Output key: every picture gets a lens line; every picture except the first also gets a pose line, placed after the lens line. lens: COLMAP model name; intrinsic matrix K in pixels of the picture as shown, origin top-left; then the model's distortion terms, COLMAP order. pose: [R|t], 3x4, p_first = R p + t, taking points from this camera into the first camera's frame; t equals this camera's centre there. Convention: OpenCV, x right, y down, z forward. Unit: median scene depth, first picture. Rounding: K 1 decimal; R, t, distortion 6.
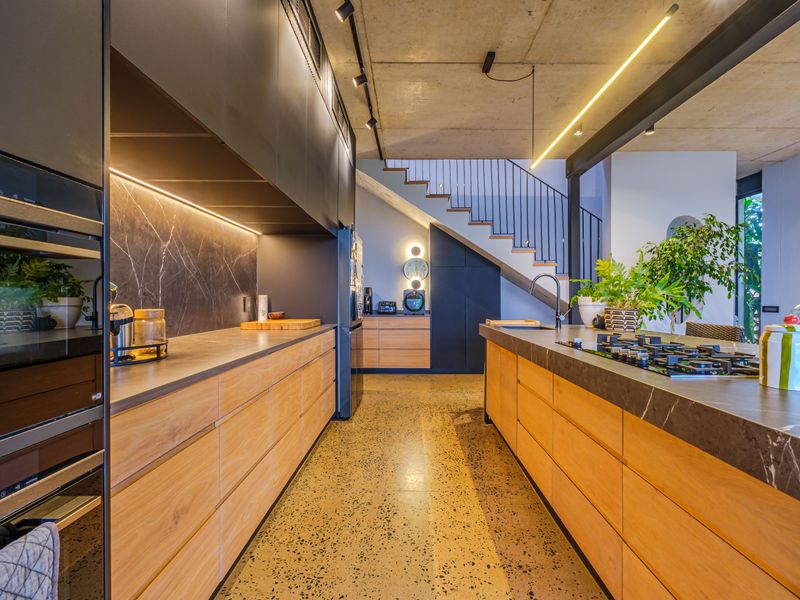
lens RADIAL K [[386.7, 0, 409.7], [0, 386.7, 299.6], [0, 0, 1]] dist [-0.005640, -0.000440]
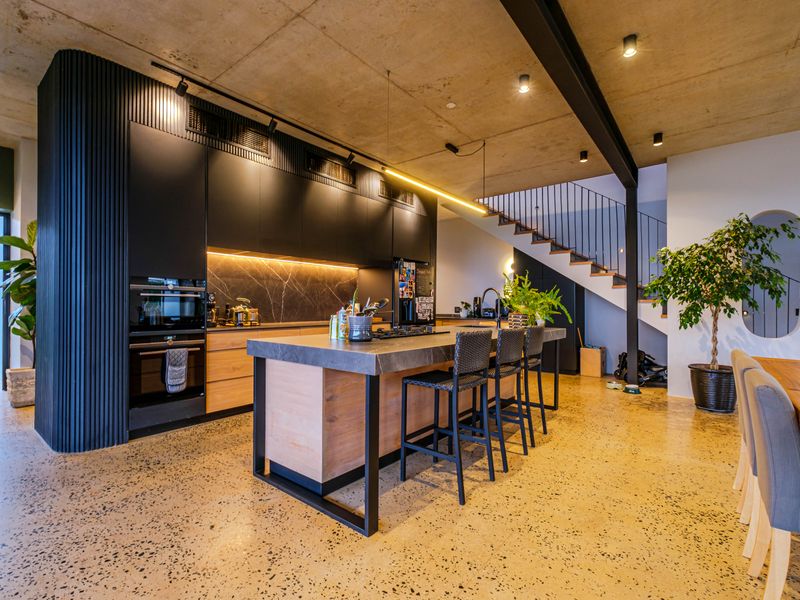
lens RADIAL K [[386.7, 0, 404.3], [0, 386.7, 298.4], [0, 0, 1]] dist [-0.005640, -0.000440]
pose [[0.779694, -0.007382, -0.626118, 0.859996], [-0.006866, 0.999770, -0.020338, -0.000915], [0.626124, 0.020156, 0.779463, -0.233332]]
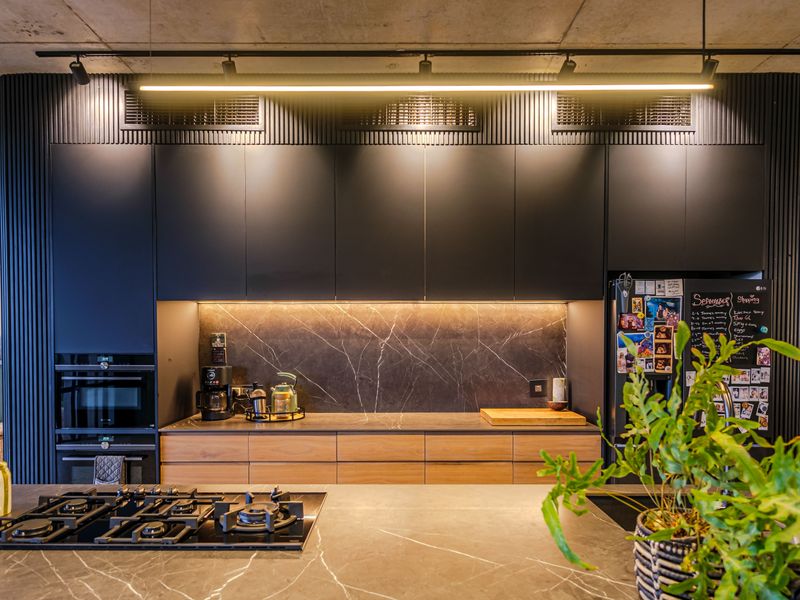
lens RADIAL K [[518.2, 0, 391.2], [0, 518.2, 339.8], [0, 0, 1]] dist [-0.017385, 0.005733]
pose [[-0.009145, 0.001806, -0.999957, 0.692555], [-0.002497, 0.999995, 0.001829, -0.091357], [0.999955, 0.002513, -0.009140, 0.638851]]
